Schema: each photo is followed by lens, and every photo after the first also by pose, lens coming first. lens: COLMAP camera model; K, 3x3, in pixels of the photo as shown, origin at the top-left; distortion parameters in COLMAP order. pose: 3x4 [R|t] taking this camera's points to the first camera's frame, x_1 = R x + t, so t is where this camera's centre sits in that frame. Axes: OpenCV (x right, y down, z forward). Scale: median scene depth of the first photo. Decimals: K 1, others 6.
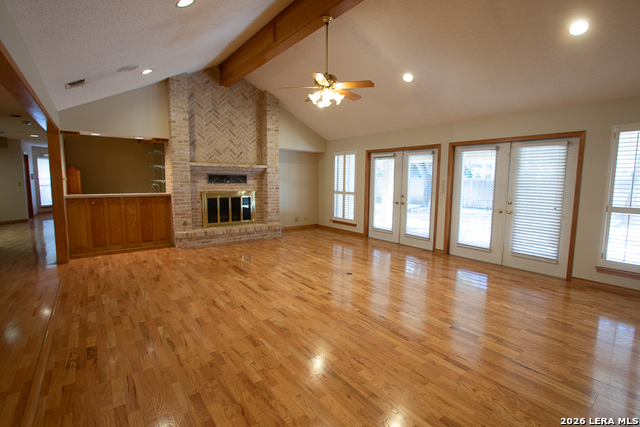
lens RADIAL K [[304.0, 0, 331.4], [0, 304.0, 211.0], [0, 0, 1]] dist [-0.003528, 0.000215]
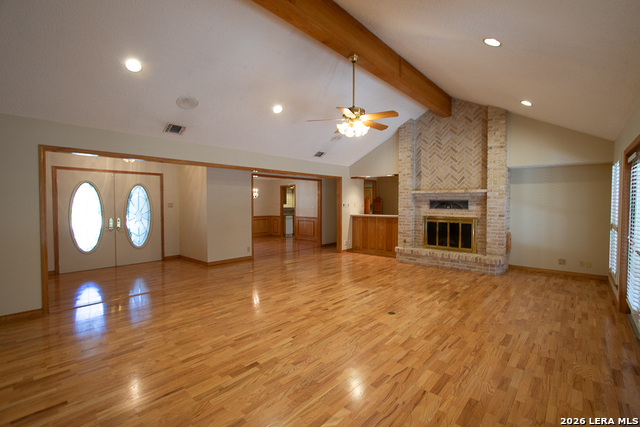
lens RADIAL K [[296.2, 0, 331.9], [0, 296.2, 211.1], [0, 0, 1]] dist [-0.014272, 0.000910]
pose [[0.197358, 0.016714, -0.980189, 0.638227], [-0.101569, 0.994822, -0.003487, -0.045985], [0.975056, 0.100245, 0.198034, 0.485795]]
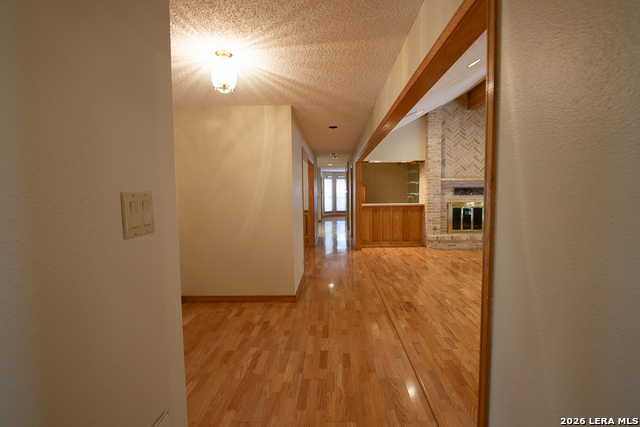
lens RADIAL K [[296.2, 0, 331.9], [0, 296.2, 211.1], [0, 0, 1]] dist [-0.014272, 0.000910]
pose [[0.779755, 0.022933, -0.625665, -0.067173], [-0.045105, 0.998790, -0.019603, 0.013888], [0.624458, 0.043506, 0.779846, -0.186924]]
